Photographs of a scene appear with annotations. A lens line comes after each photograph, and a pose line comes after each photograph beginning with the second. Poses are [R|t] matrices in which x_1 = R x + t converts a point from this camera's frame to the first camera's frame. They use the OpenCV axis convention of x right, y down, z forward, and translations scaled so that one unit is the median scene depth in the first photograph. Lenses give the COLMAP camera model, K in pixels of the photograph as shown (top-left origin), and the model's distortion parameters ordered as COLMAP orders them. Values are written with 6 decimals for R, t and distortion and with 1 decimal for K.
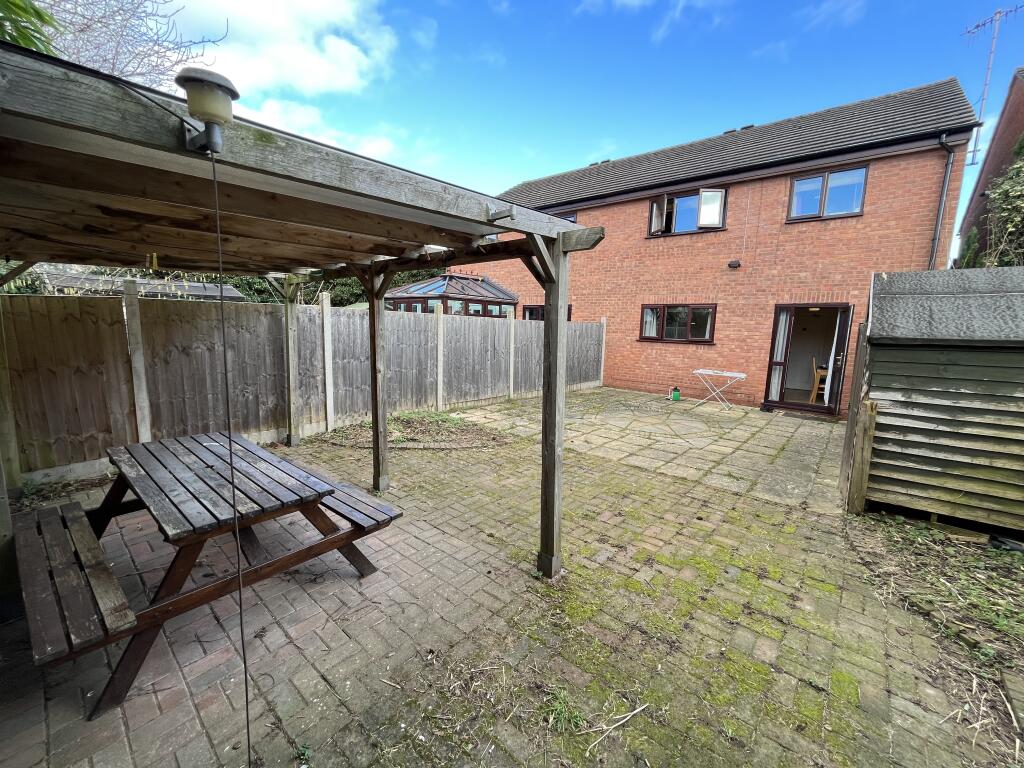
lens RADIAL K [[414.9, 0, 509.7], [0, 414.9, 383.5], [0, 0, 1]] dist [-0.003665, -0.000483]
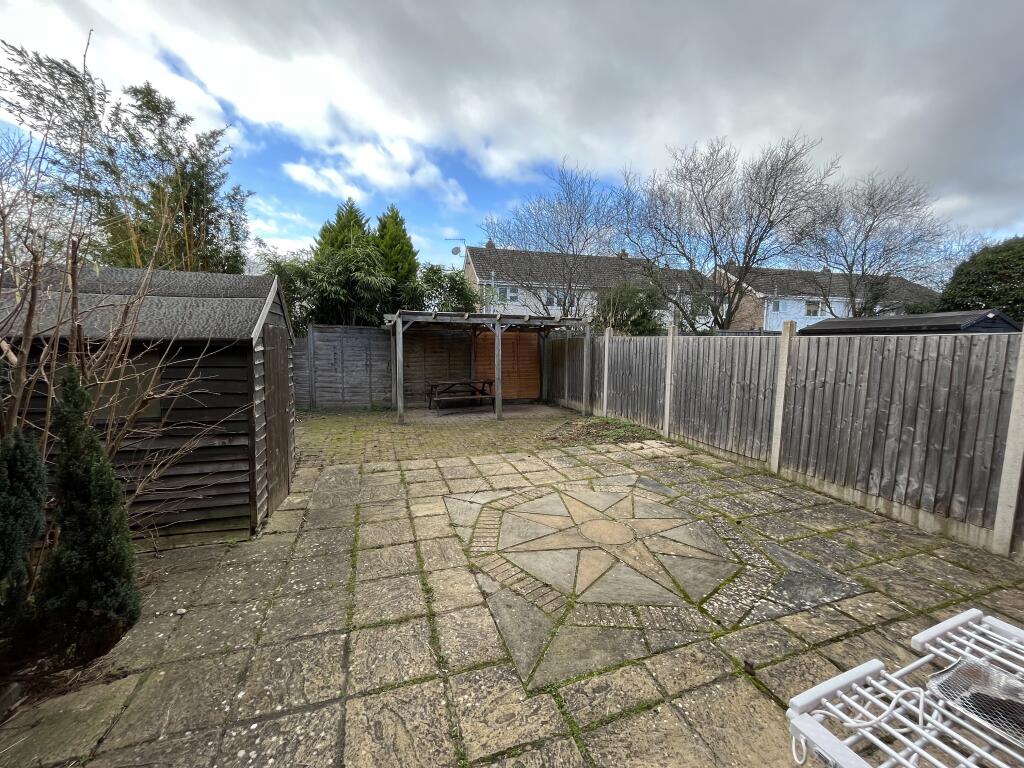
lens RADIAL K [[414.9, 0, 509.7], [0, 414.9, 383.5], [0, 0, 1]] dist [-0.003665, -0.000483]
pose [[-0.518896, 0.044434, -0.853682, 1.101924], [-0.144744, 0.979661, 0.138971, -0.179172], [0.842494, 0.195677, -0.501911, 1.534696]]
